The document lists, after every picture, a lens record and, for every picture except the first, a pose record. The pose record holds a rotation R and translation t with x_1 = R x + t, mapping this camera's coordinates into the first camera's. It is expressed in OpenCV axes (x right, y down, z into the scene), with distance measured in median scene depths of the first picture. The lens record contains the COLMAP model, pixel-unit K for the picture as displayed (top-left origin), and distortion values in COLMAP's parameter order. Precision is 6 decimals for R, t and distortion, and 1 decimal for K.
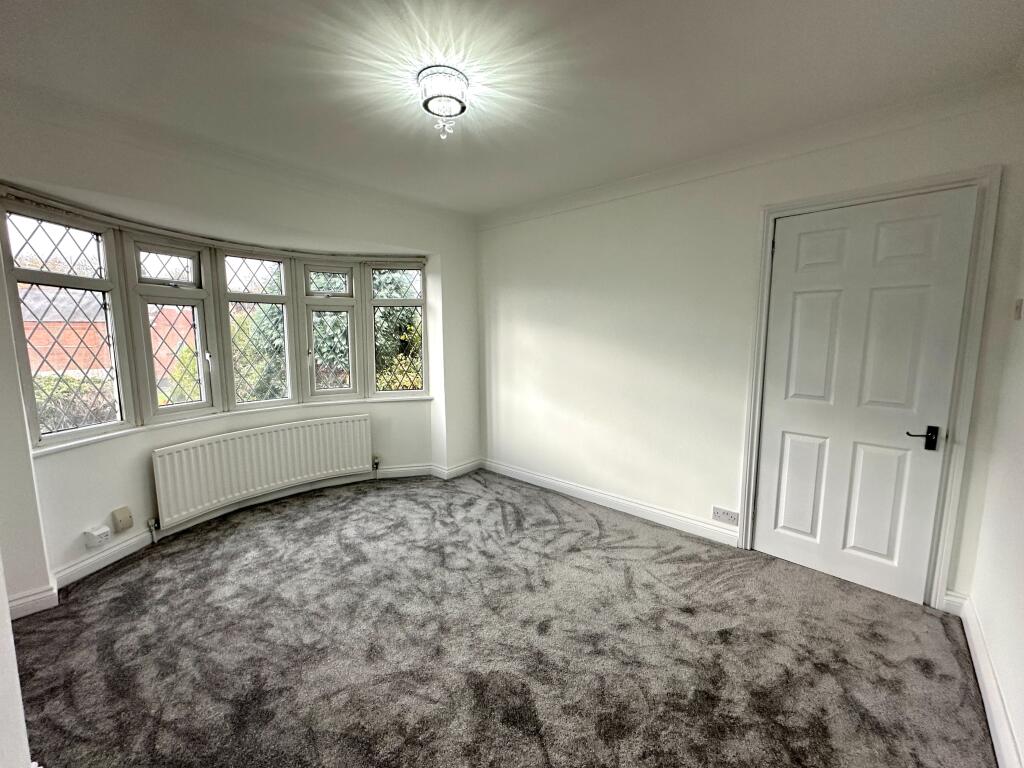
lens RADIAL K [[411.3, 0, 527.6], [0, 411.3, 383.3], [0, 0, 1]] dist [0.002911, -0.000512]
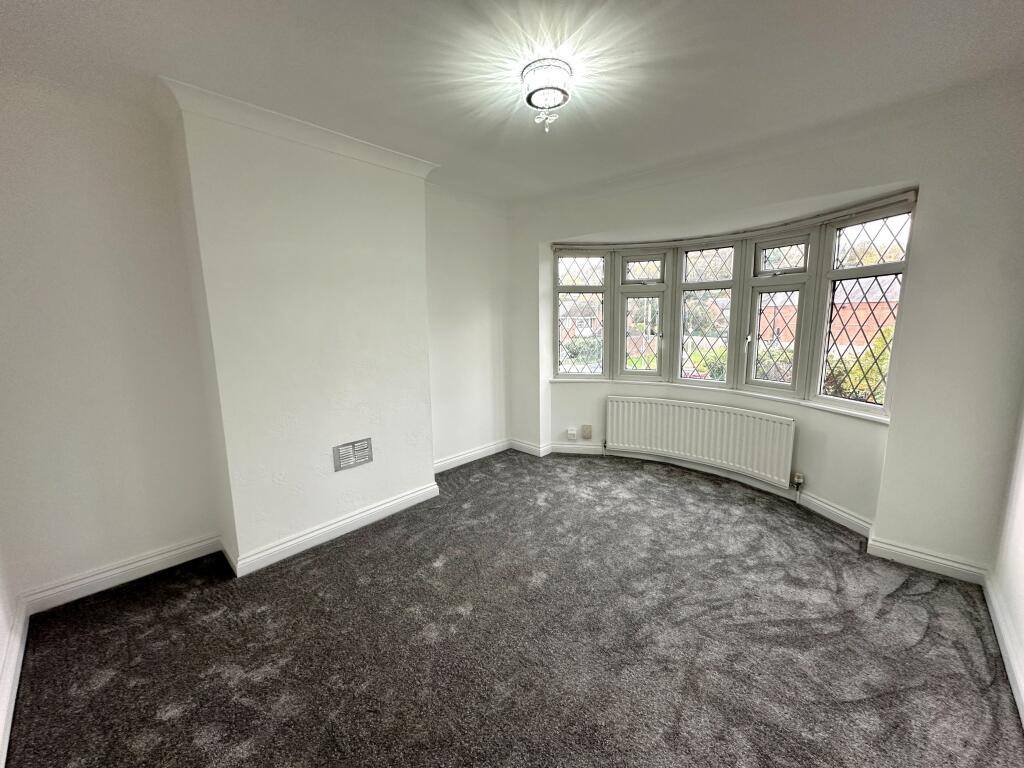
lens RADIAL K [[411.3, 0, 516.0], [0, 411.3, 383.4], [0, 0, 1]] dist [0.002911, -0.000512]
pose [[-0.043688, 0.147019, -0.988168, 0.511501], [-0.115469, 0.981741, 0.151168, -0.061597], [0.992350, 0.120707, -0.025914, 0.592287]]
